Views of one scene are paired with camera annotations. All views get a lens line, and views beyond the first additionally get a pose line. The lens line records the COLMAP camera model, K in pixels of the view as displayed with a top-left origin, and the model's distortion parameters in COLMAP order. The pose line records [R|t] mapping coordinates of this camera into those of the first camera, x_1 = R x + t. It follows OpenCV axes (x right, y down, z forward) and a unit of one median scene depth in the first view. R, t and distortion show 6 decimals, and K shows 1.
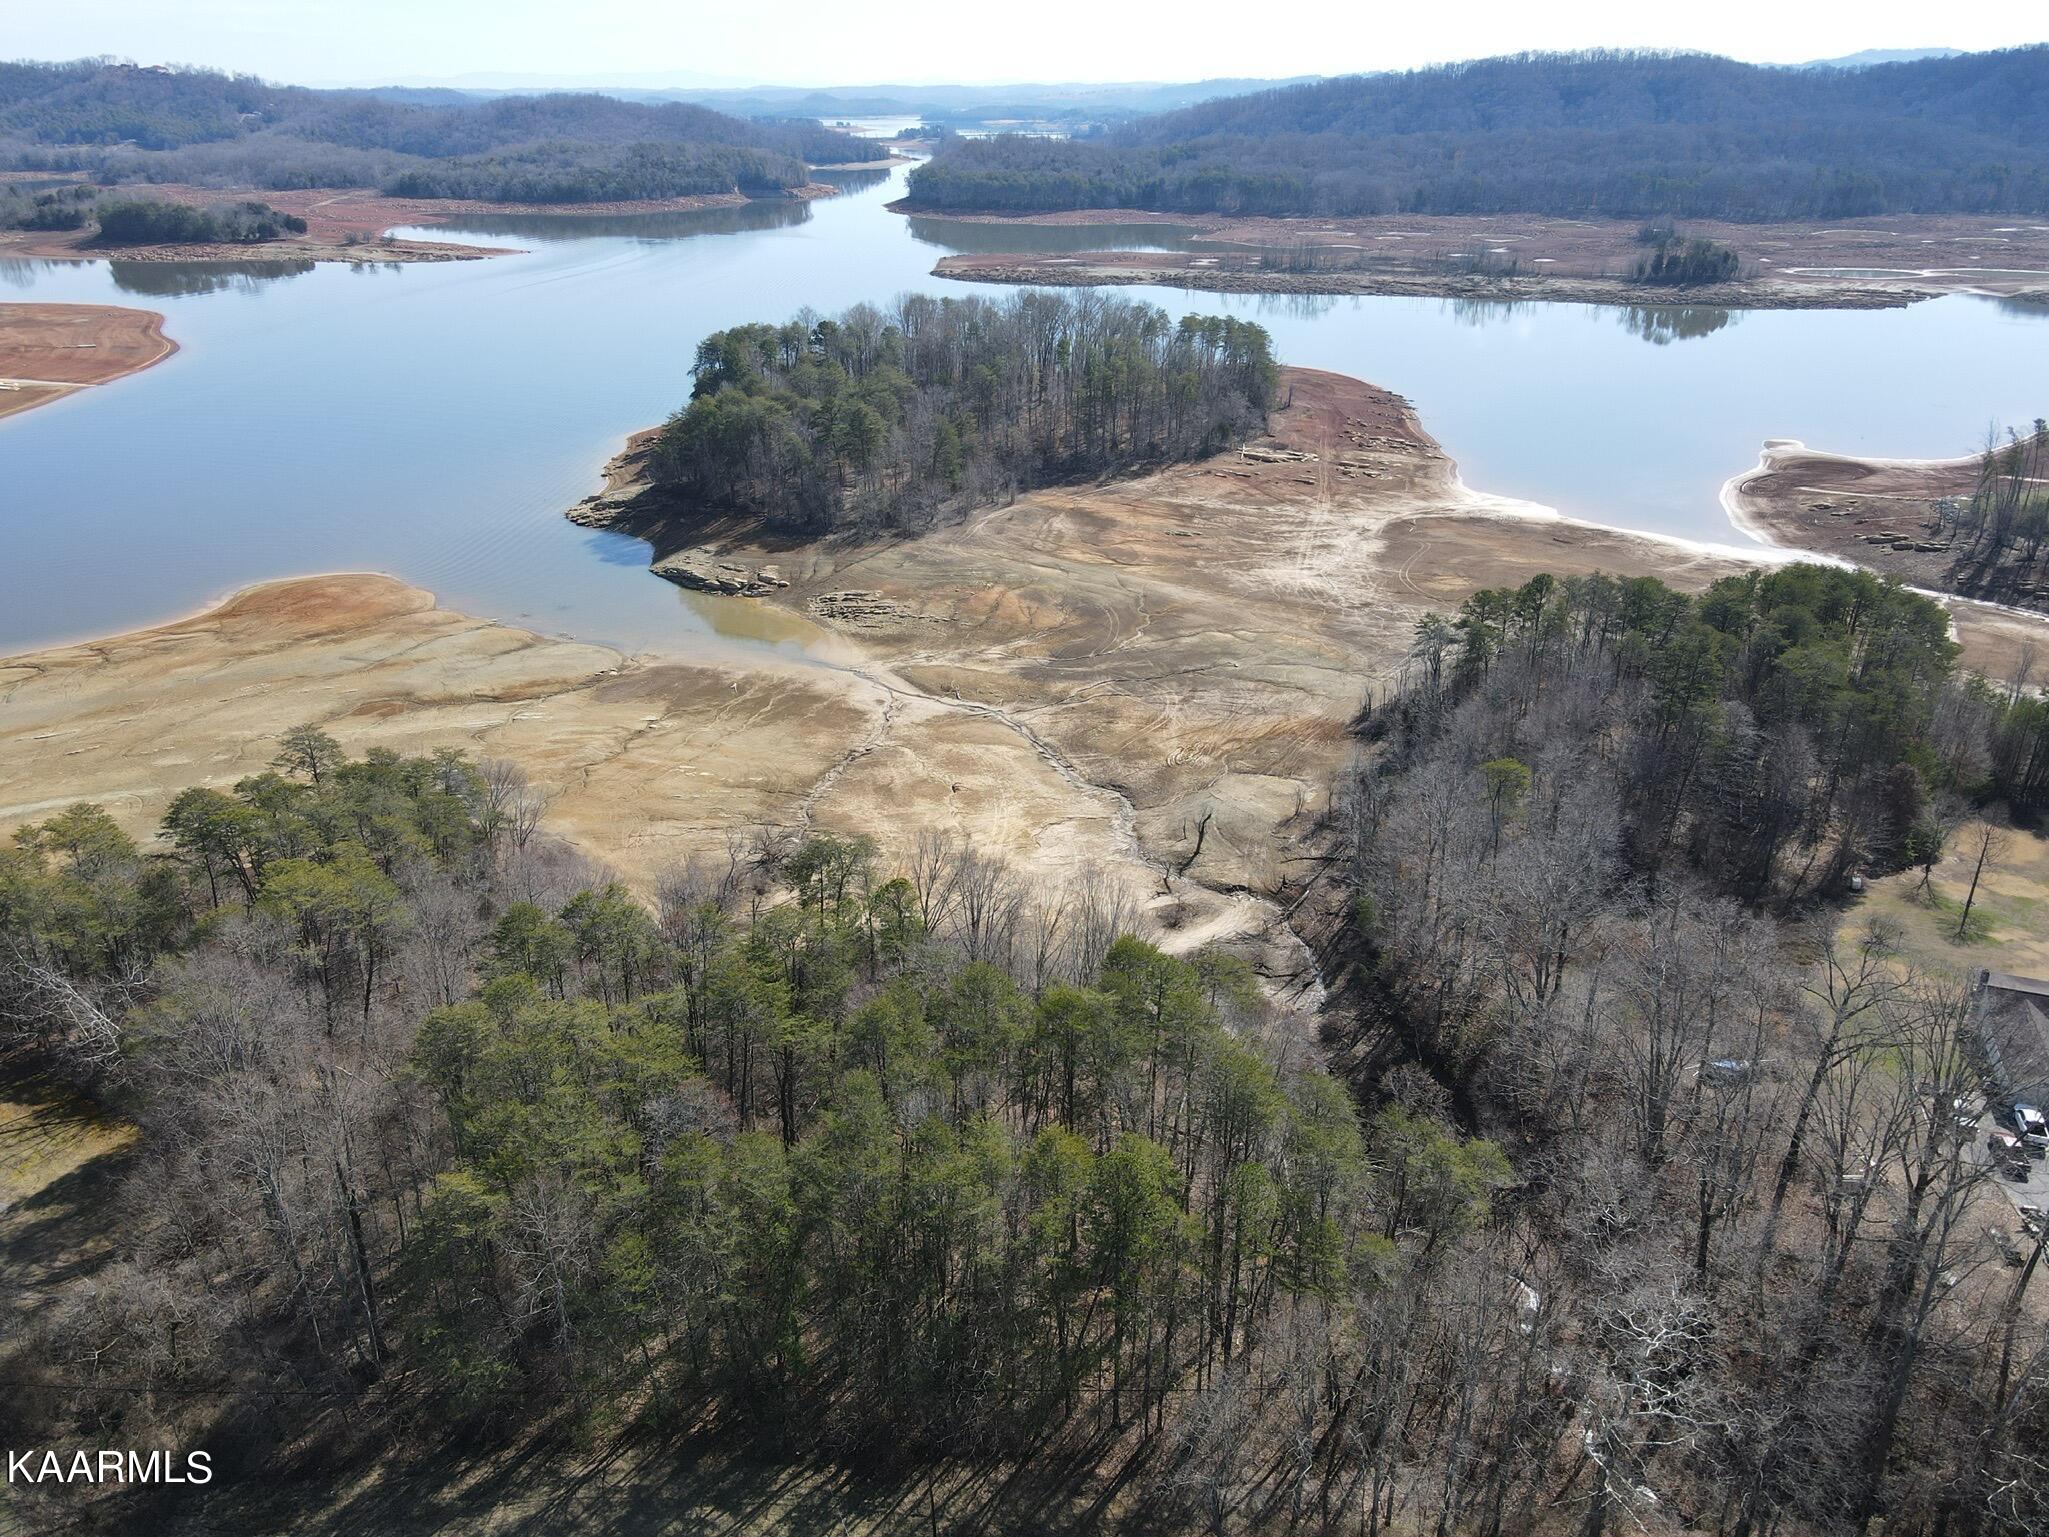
lens RADIAL K [[1508.5, 0, 1020.2], [0, 1508.5, 758.6], [0, 0, 1]] dist [0.003706, 0.030610]
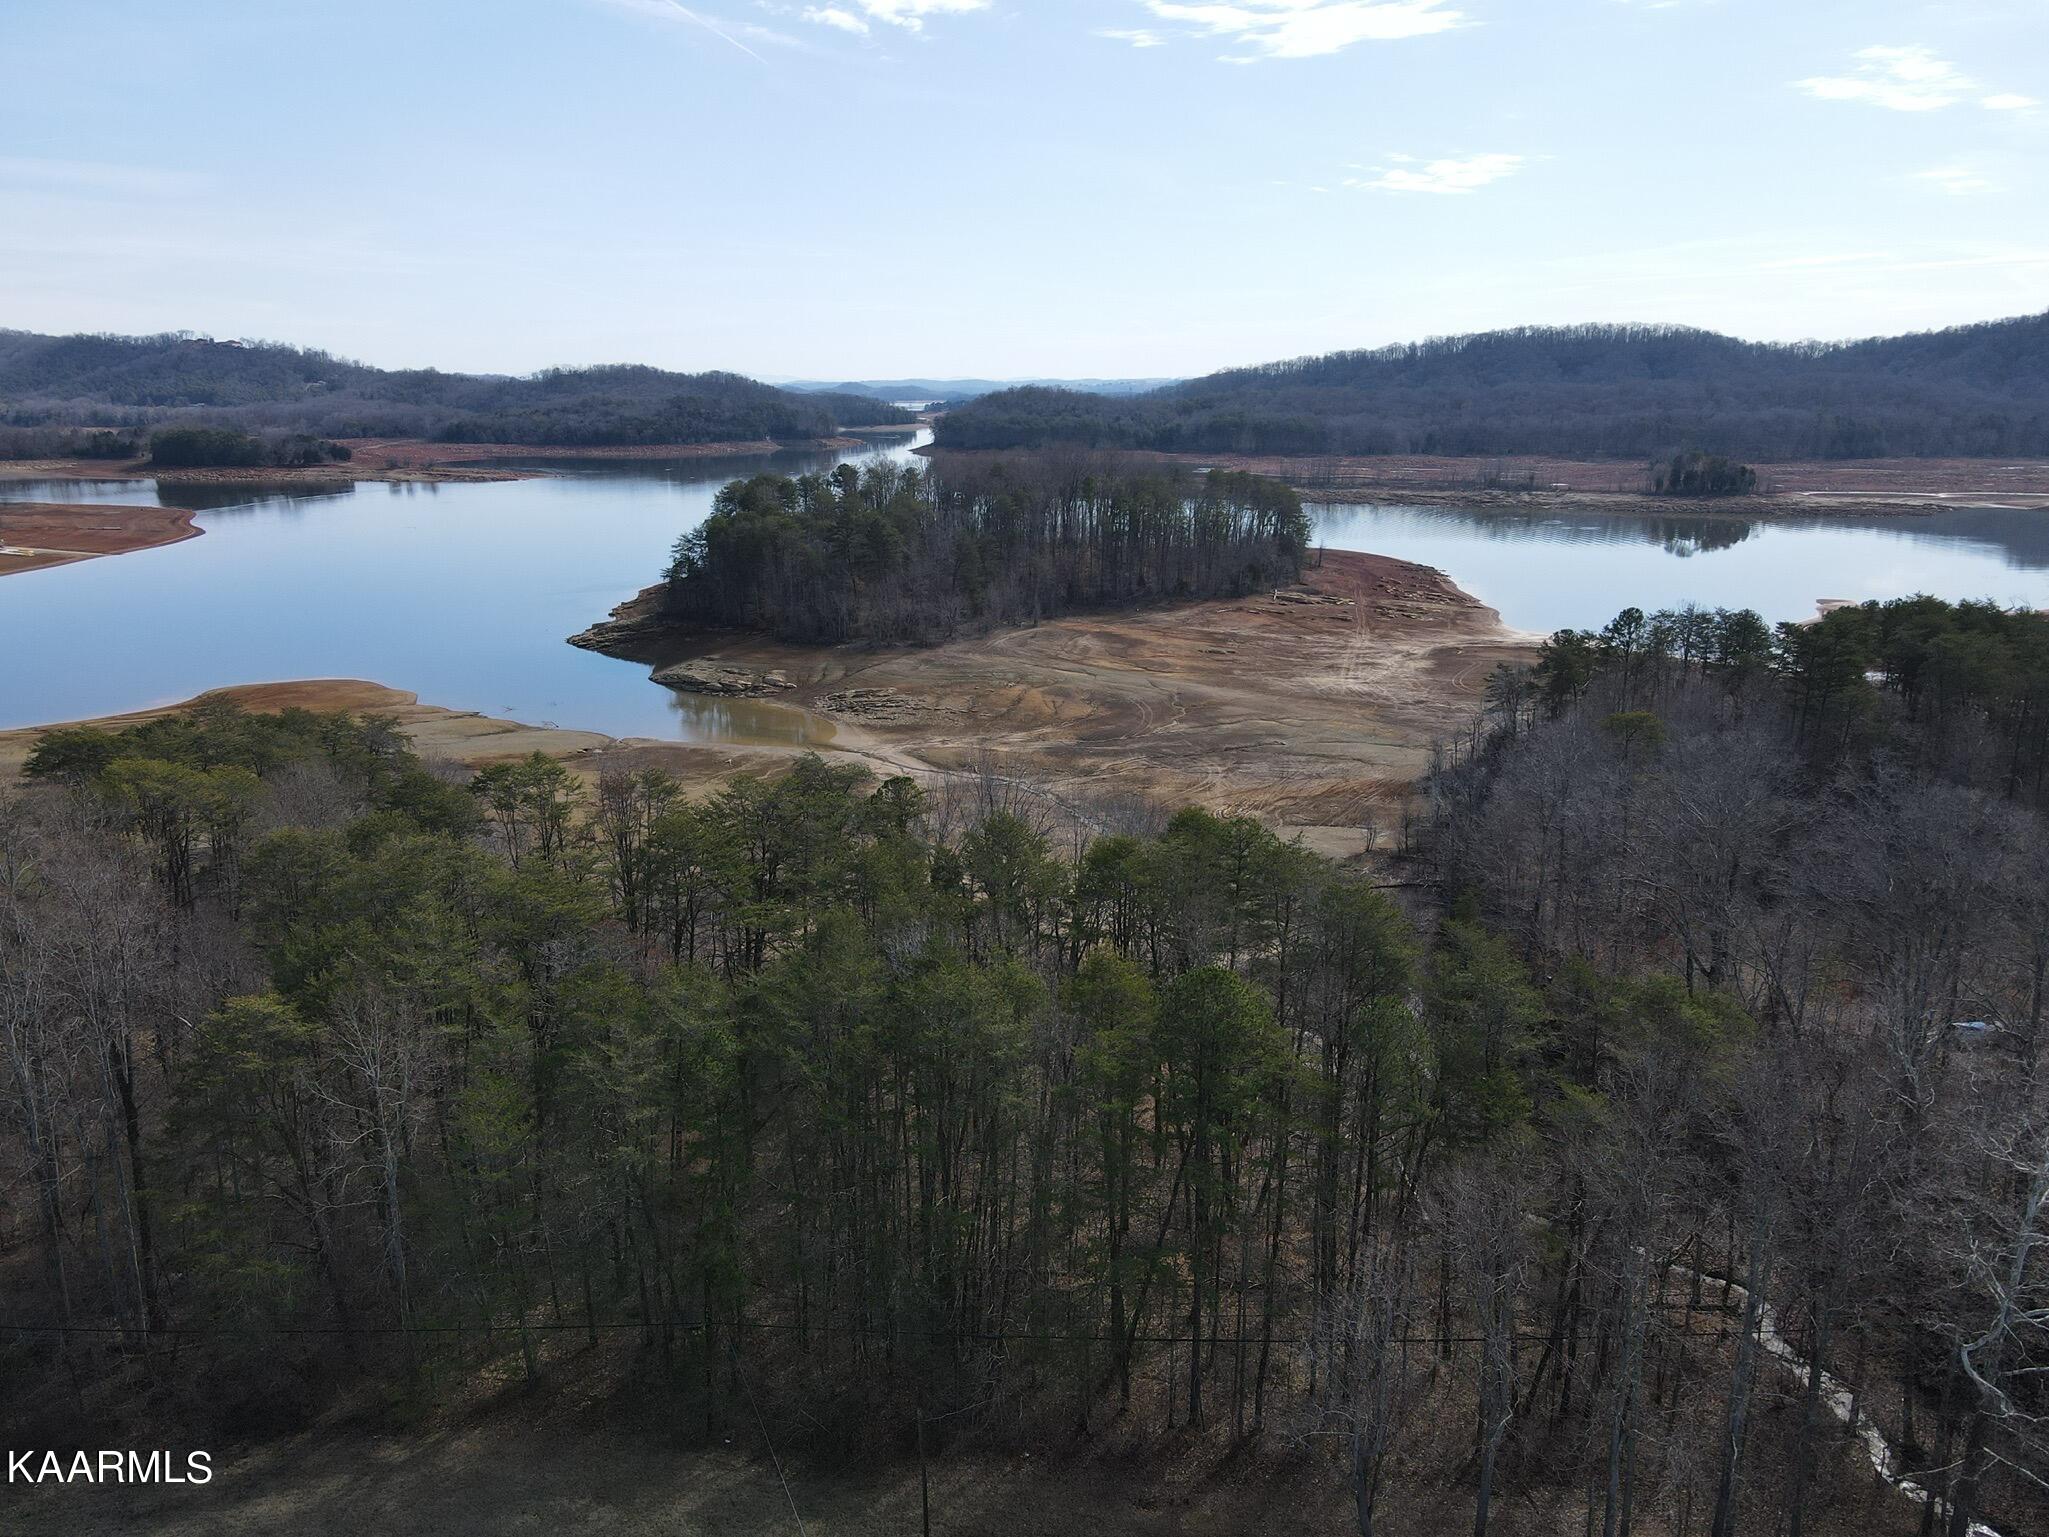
lens RADIAL K [[1508.5, 0, 1018.7], [0, 1508.5, 754.3], [0, 0, 1]] dist [0.003706, 0.030610]
pose [[0.999882, 0.008741, -0.012668, -0.003578], [-0.010852, 0.984063, -0.177487, 0.091976], [0.010914, 0.177603, 0.984042, 0.094051]]
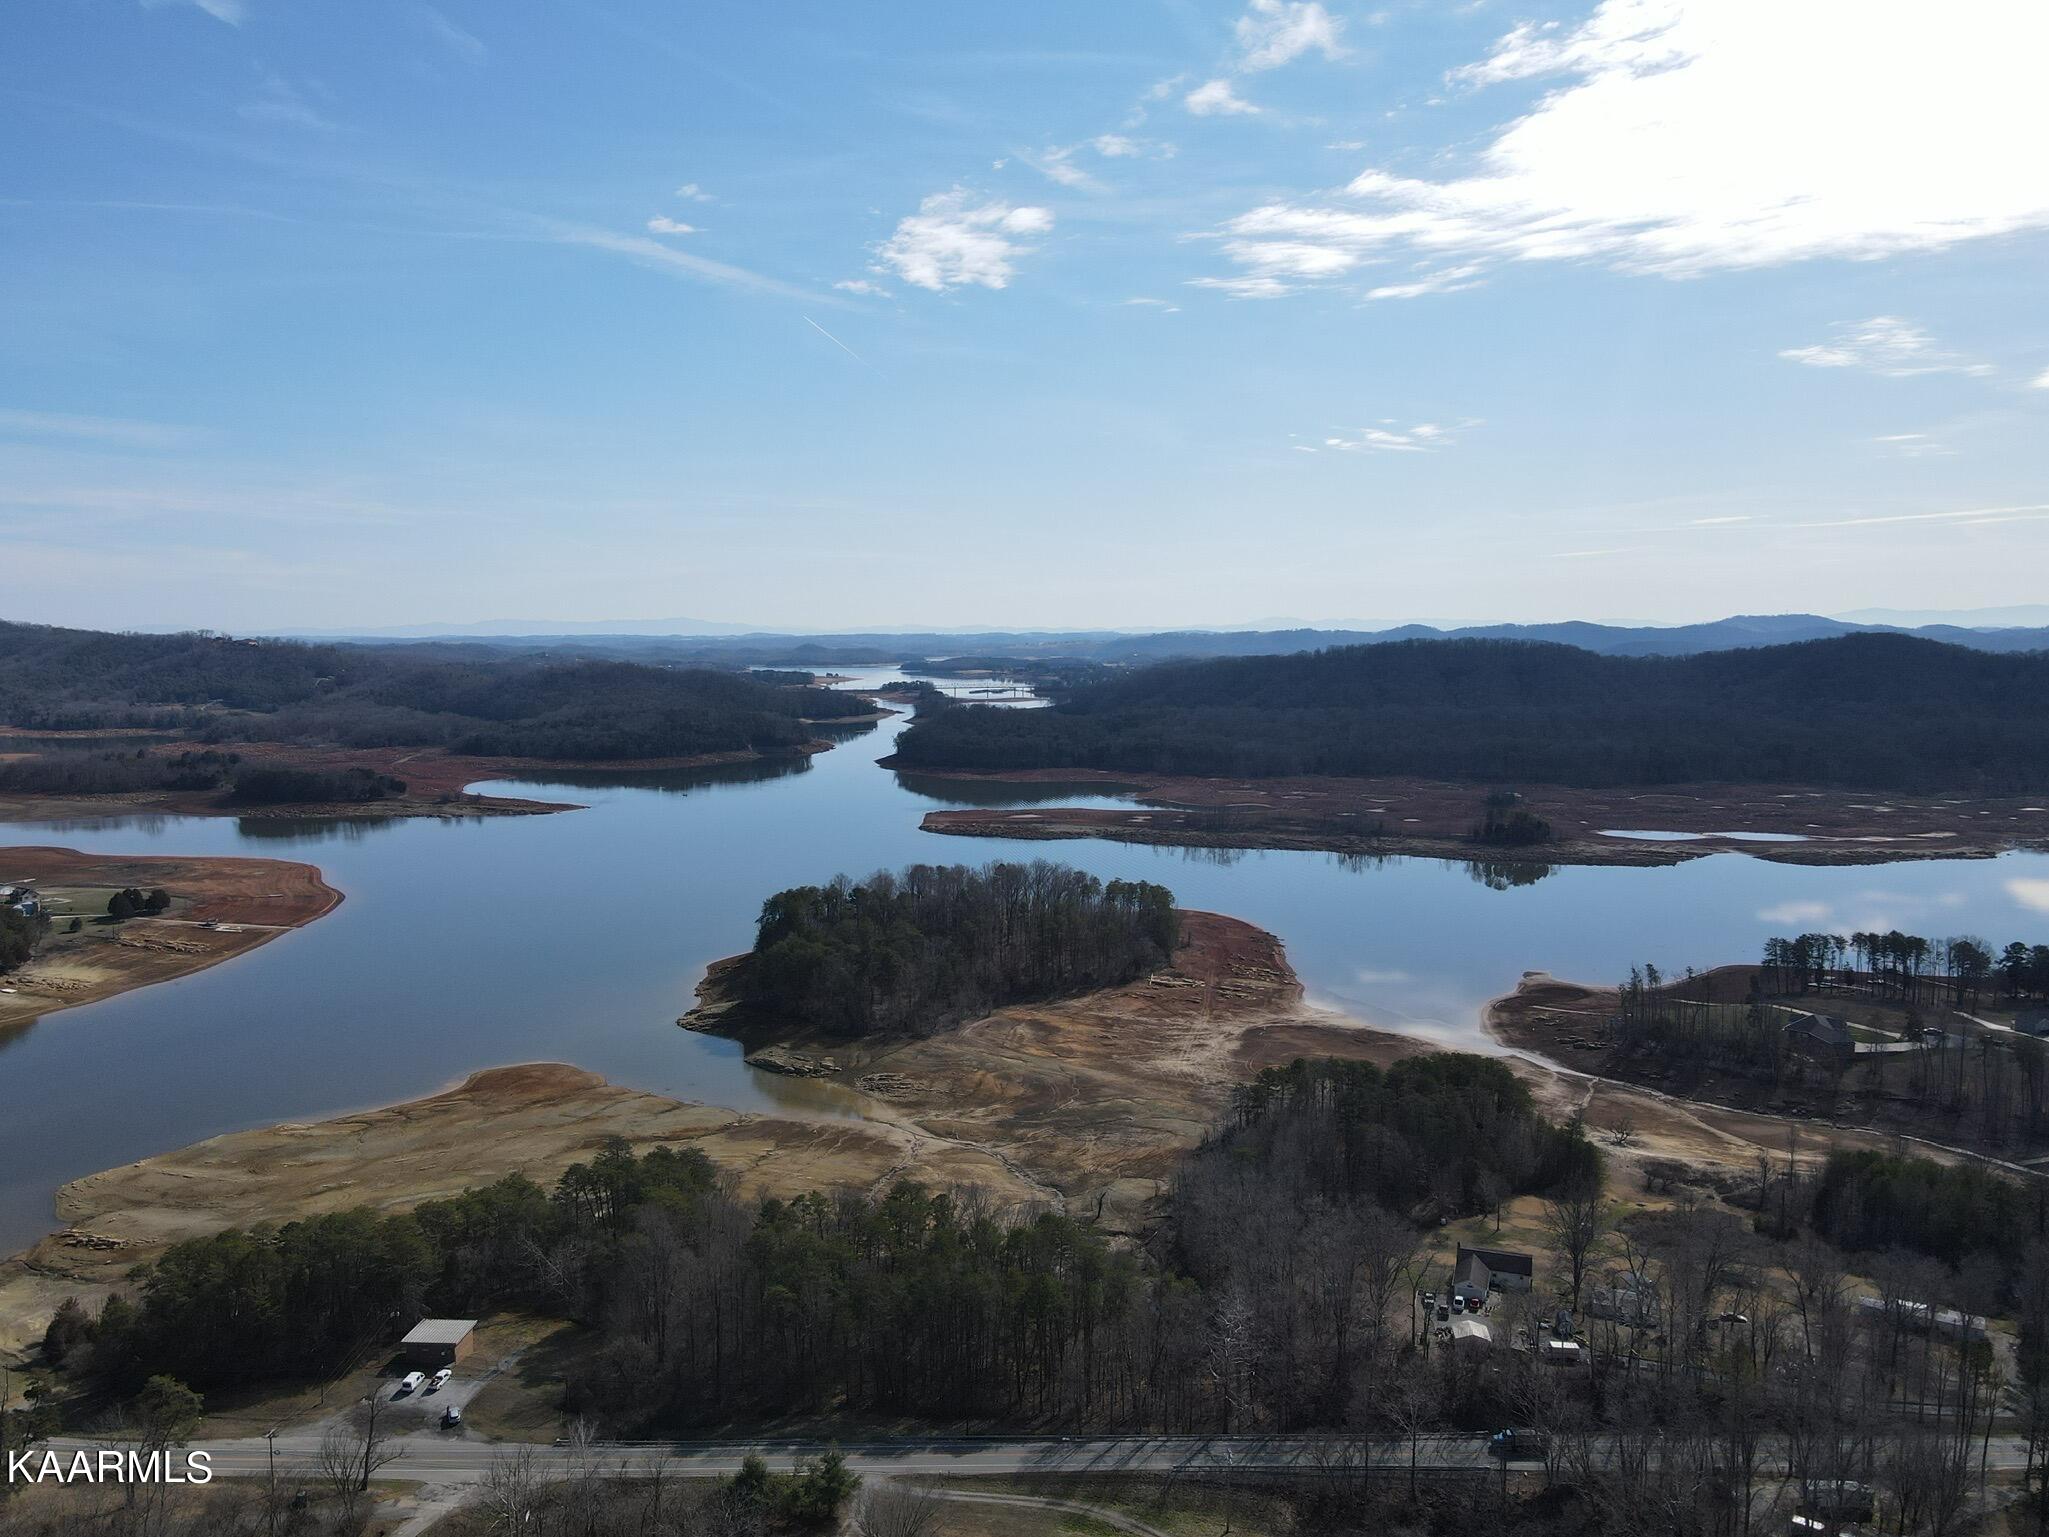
lens RADIAL K [[1508.5, 0, 1021.8], [0, 1508.5, 739.7], [0, 0, 1]] dist [0.003706, 0.030610]
pose [[0.999753, 0.005068, 0.021636, -0.007707], [0.002588, 0.940467, -0.339874, 0.088777], [-0.022071, 0.339846, 0.940222, -0.541630]]
